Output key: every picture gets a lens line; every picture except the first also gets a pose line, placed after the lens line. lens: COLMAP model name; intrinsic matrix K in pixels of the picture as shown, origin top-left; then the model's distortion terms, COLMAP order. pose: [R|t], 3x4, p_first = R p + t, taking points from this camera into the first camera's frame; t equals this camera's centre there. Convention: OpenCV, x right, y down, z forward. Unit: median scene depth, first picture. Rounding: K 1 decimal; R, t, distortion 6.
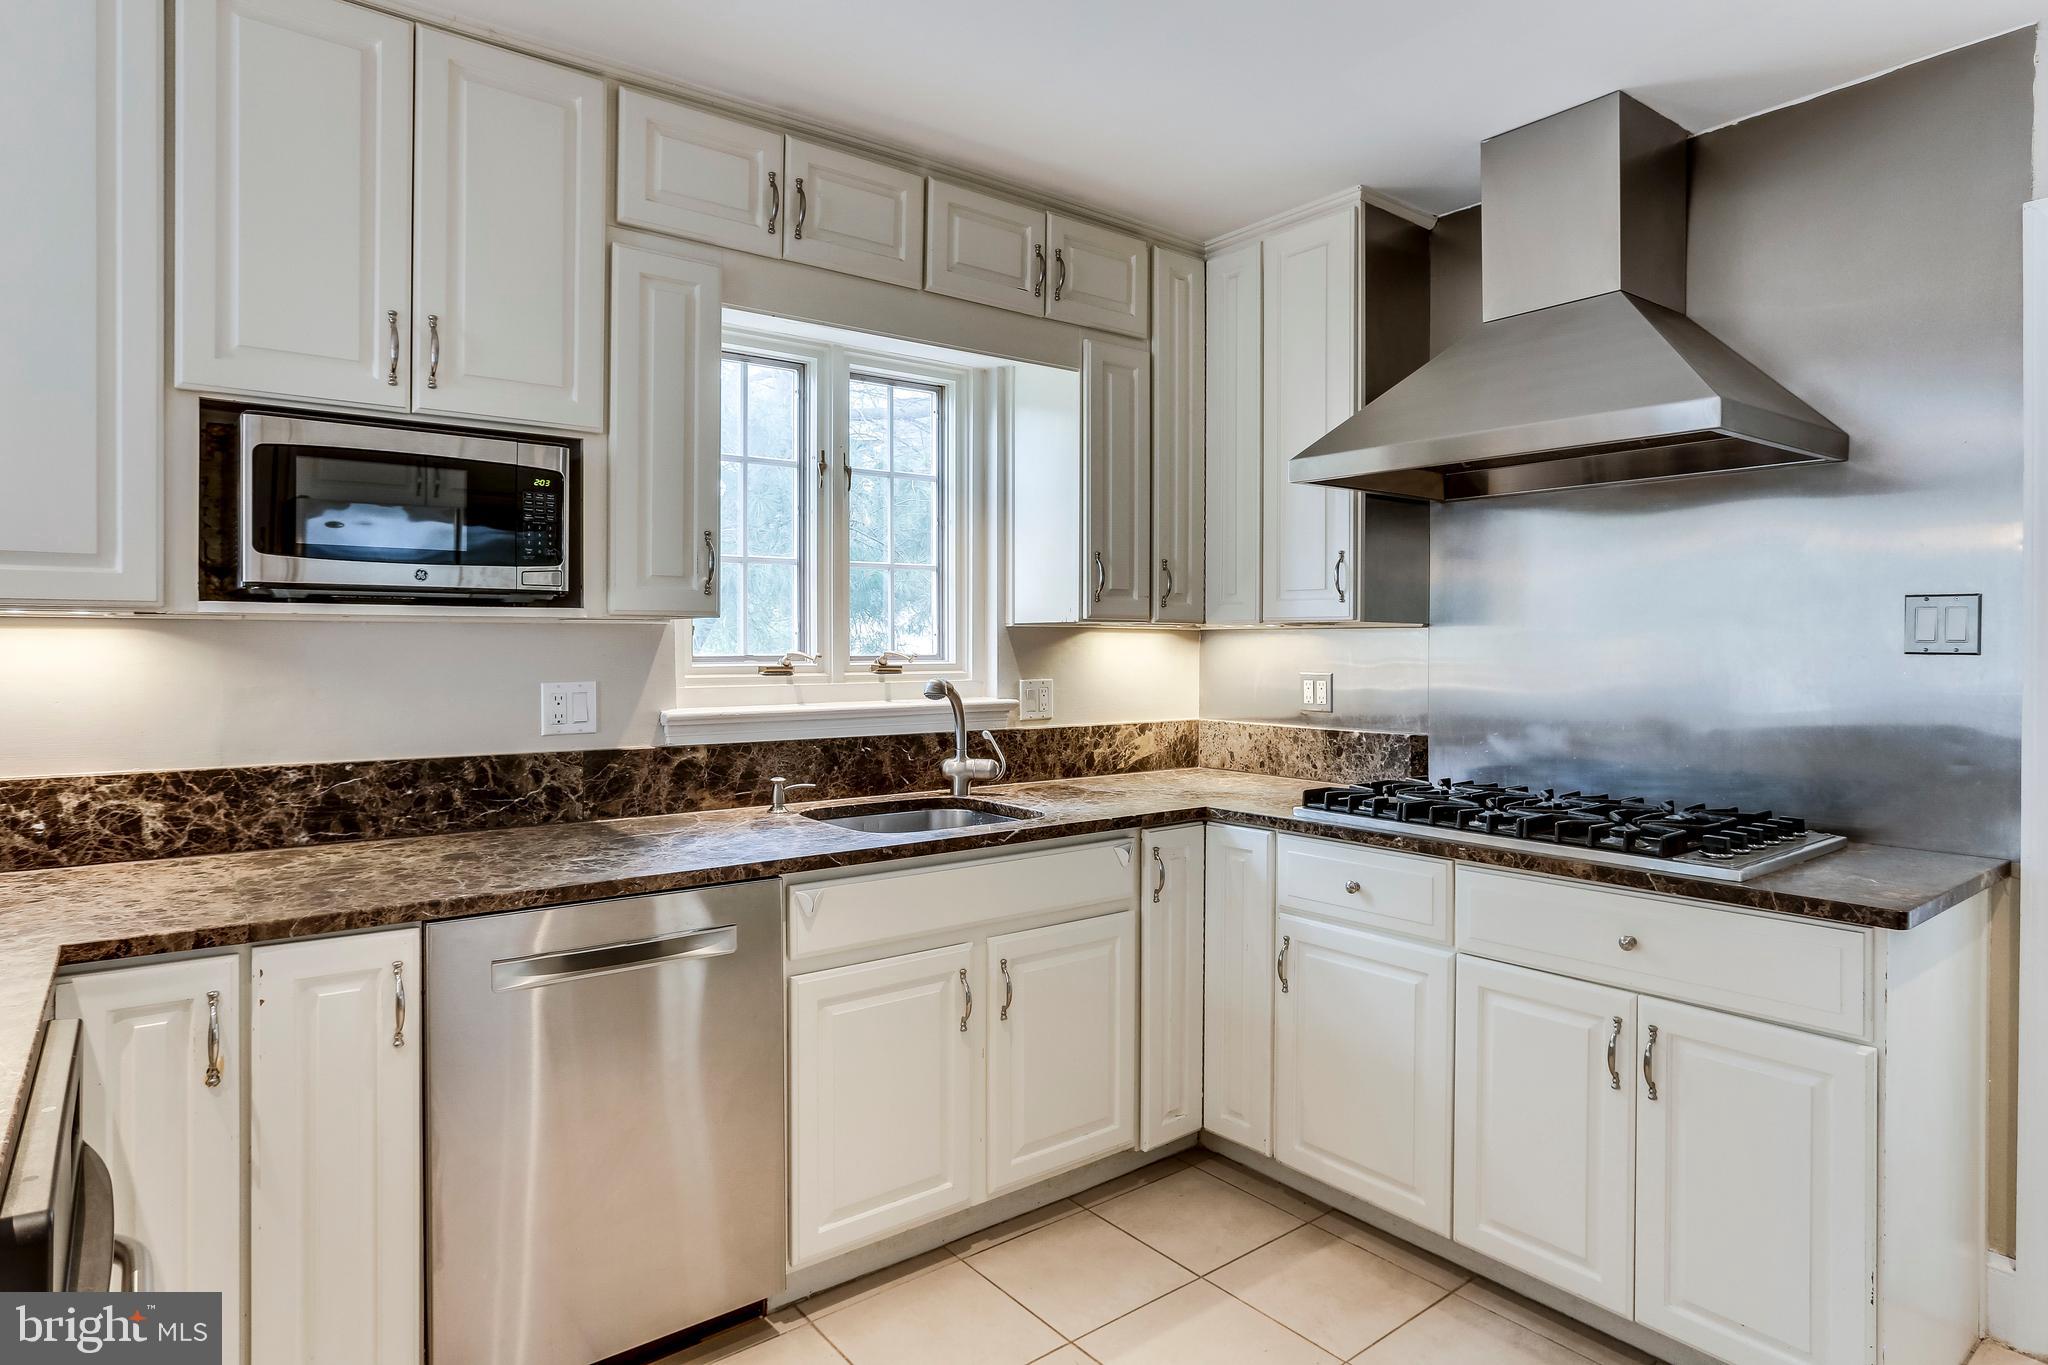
lens RADIAL K [[1138.9, 0, 1026.8], [0, 1138.9, 655.3], [0, 0, 1]] dist [-0.044117, 0.025474]
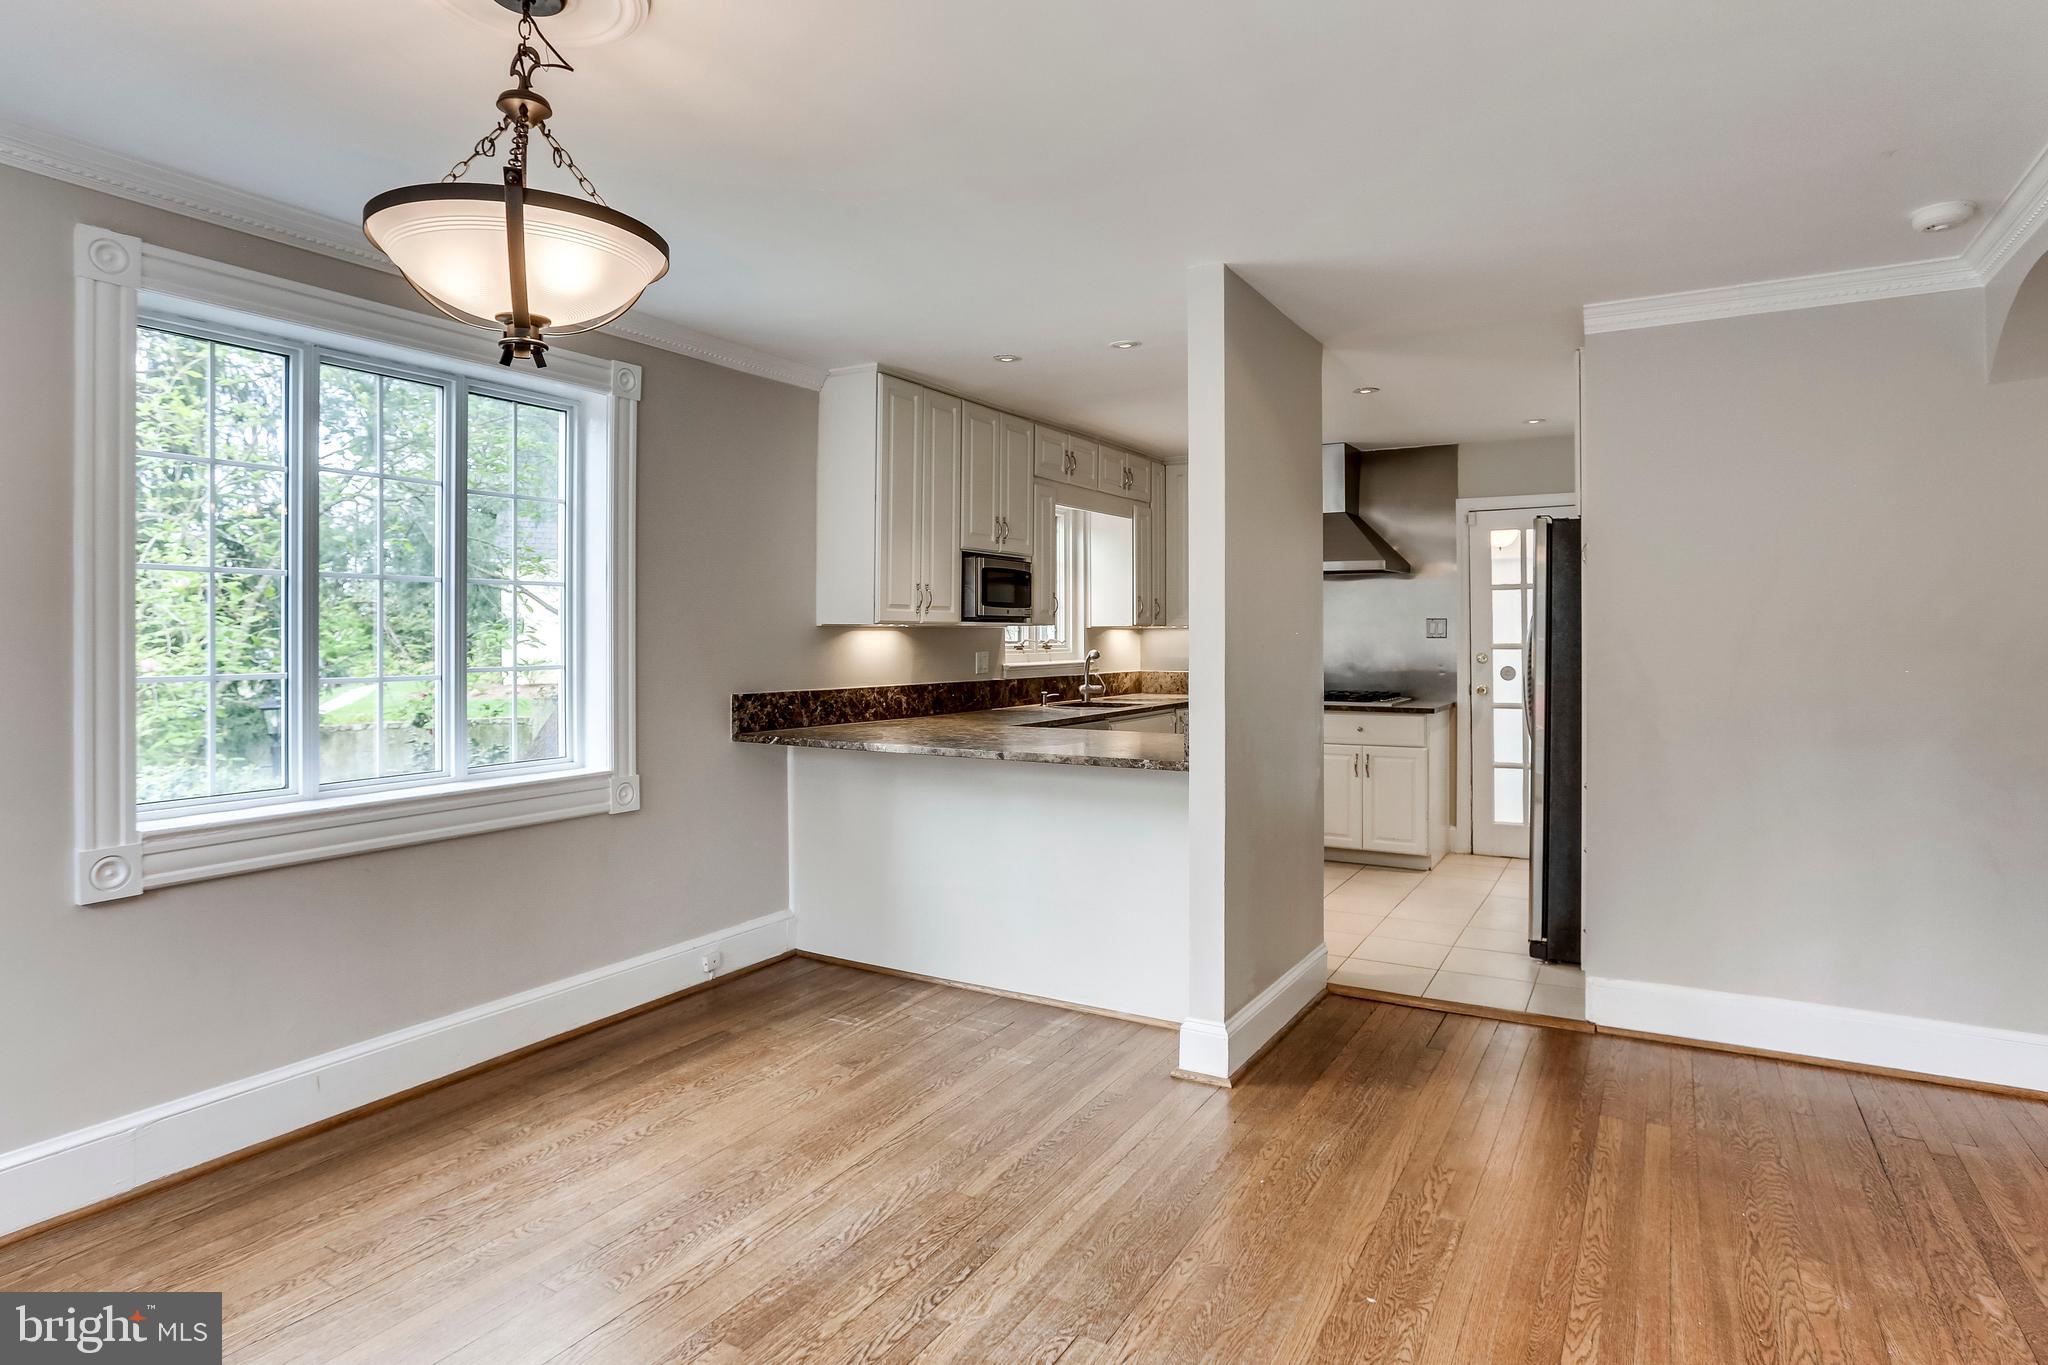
lens RADIAL K [[1109.7, 0, 1025.7], [0, 1109.7, 647.6], [0, 0, 1]] dist [-0.051350, 0.020528]
pose [[0.930742, -0.007724, 0.365596, -1.217416], [0.007342, 0.999970, 0.002435, 0.009387], [-0.365604, 0.000418, 0.930770, -1.278146]]
